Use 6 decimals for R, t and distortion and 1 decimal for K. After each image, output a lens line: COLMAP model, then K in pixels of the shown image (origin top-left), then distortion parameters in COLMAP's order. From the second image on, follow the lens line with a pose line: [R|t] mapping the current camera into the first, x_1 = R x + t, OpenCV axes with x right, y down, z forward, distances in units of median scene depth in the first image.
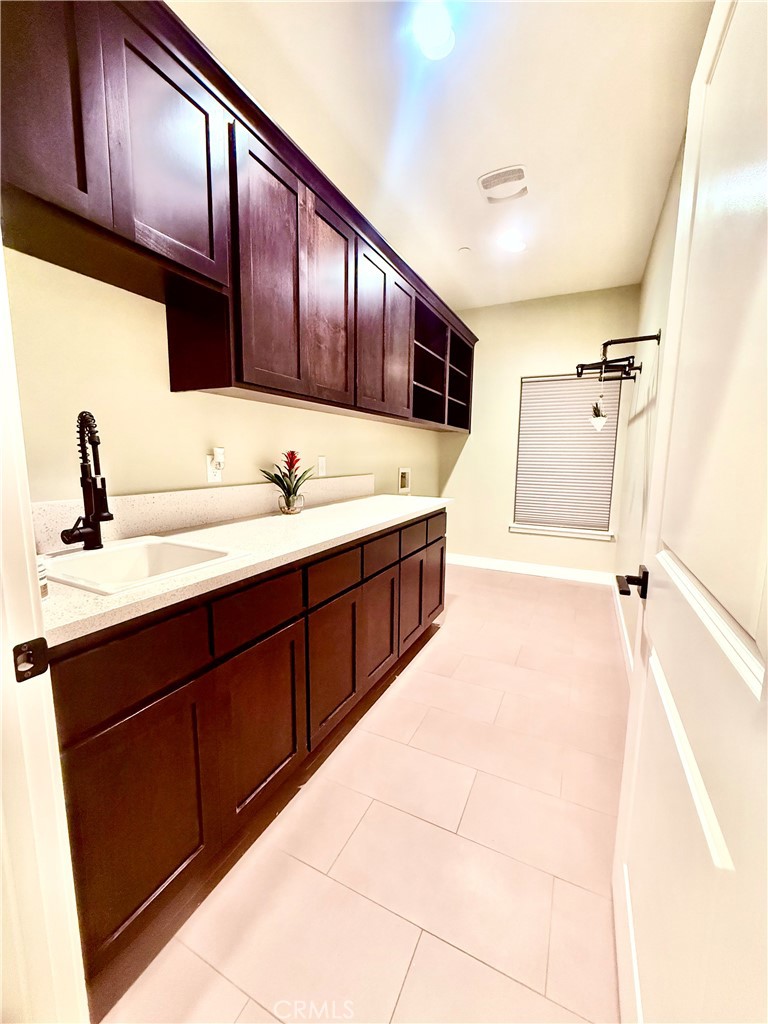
lens RADIAL K [[407.6, 0, 384.6], [0, 407.6, 509.0], [0, 0, 1]] dist [-0.000544, -0.000215]
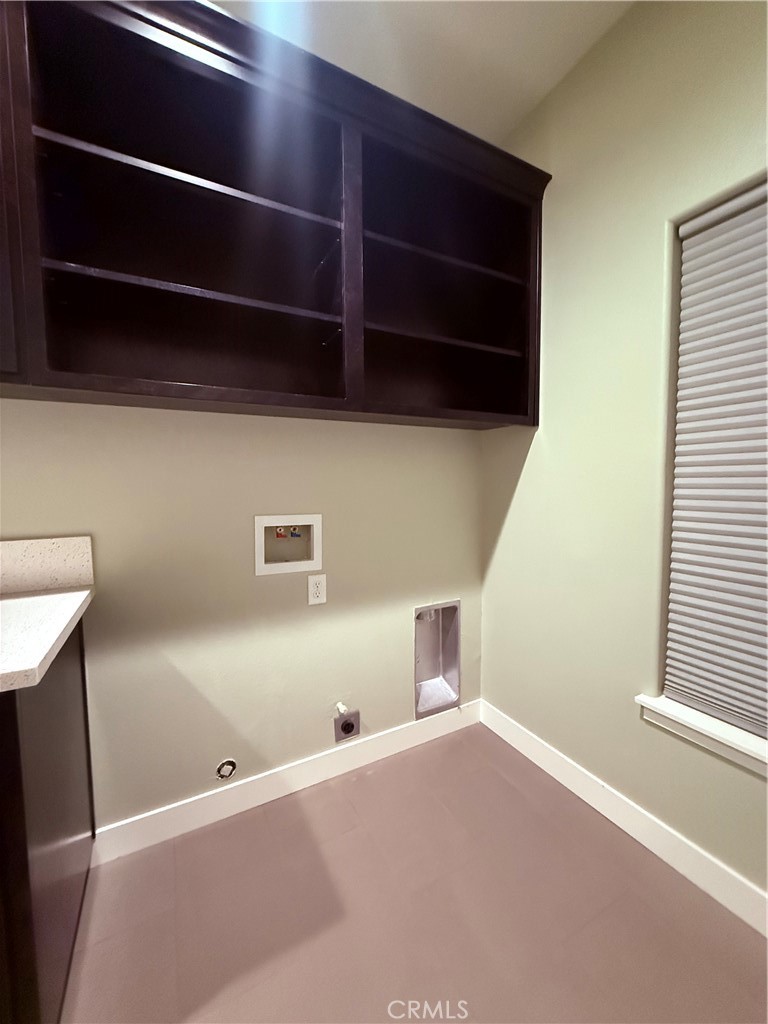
lens RADIAL K [[407.6, 0, 384.6], [0, 407.6, 509.0], [0, 0, 1]] dist [-0.000544, -0.000215]
pose [[0.817382, 0.021514, -0.575695, 0.354310], [-0.059578, 0.997101, -0.047327, -0.088013], [0.573008, 0.072983, 0.816294, 0.675459]]
